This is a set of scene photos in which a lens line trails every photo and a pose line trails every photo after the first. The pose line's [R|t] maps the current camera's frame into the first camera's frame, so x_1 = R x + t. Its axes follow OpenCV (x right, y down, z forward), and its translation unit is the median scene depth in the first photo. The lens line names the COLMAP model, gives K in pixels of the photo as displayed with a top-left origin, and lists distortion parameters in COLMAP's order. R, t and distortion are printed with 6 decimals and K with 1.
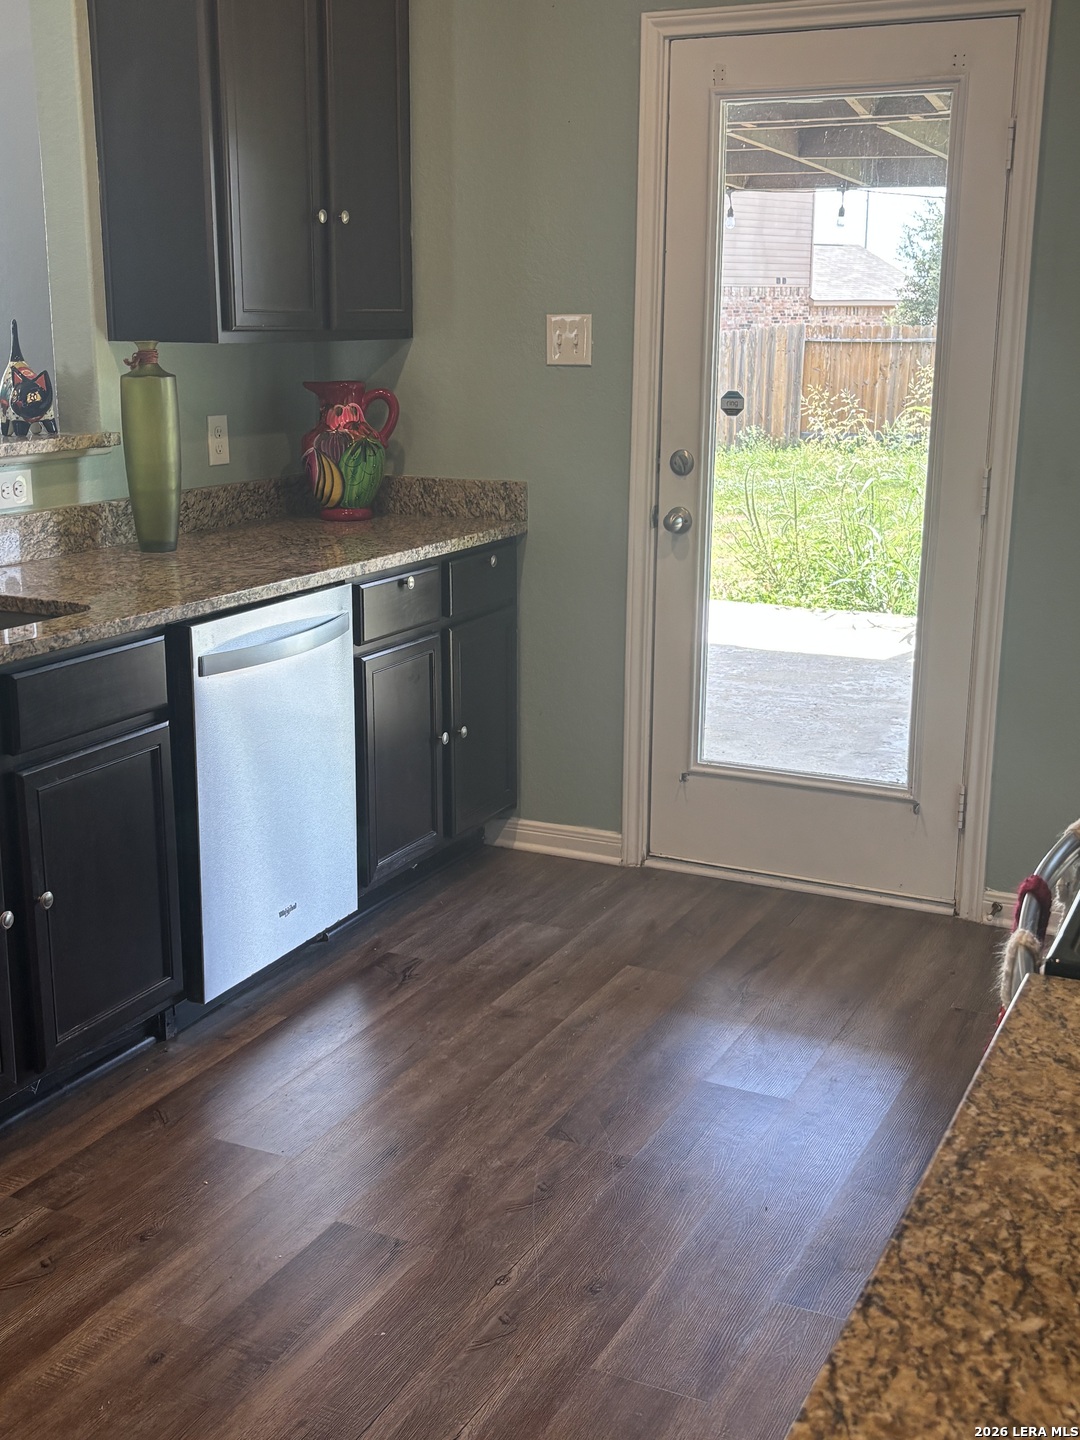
lens RADIAL K [[1686.0, 0, 539.6], [0, 1686.0, 716.2], [0, 0, 1]] dist [0.090188, 0.000000]
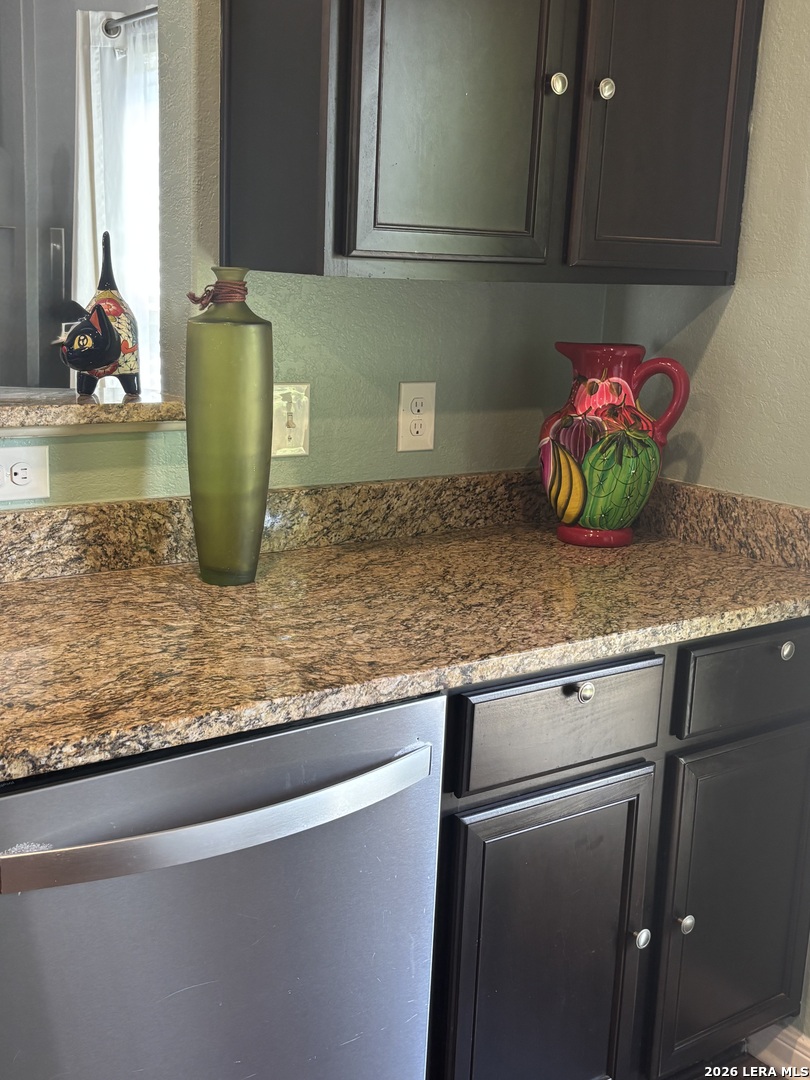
lens RADIAL K [[1264.5, 0, 405.0], [0, 1264.5, 546.0], [0, 0, 1]] dist [0.090188, 0.000000]
pose [[0.880426, 0.137290, -0.453874, 0.054654], [-0.148493, 0.988852, 0.011065, -0.112172], [0.450333, 0.057655, 0.890997, 0.517431]]
